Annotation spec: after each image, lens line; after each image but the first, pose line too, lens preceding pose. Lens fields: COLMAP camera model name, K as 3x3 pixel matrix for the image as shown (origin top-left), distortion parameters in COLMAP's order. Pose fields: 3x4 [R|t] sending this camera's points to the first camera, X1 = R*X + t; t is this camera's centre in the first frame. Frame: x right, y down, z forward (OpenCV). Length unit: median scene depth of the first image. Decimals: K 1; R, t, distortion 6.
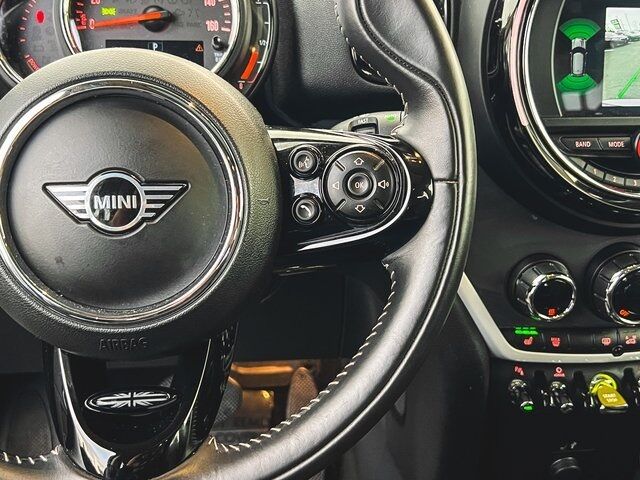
lens RADIAL K [[751.2, 0, 331.8], [0, 751.2, 240.8], [0, 0, 1]] dist [0.183981, -0.565901]
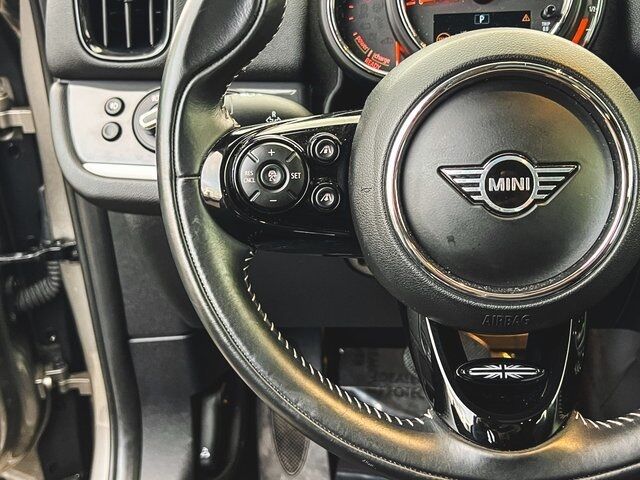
lens RADIAL K [[751.2, 0, 331.8], [0, 751.2, 240.8], [0, 0, 1]] dist [0.183981, -0.565901]
pose [[0.976078, 0.019365, -0.216555, -0.197872], [-0.005380, 0.997872, 0.064983, -0.026732], [0.217353, -0.062263, 0.974105, -0.038510]]
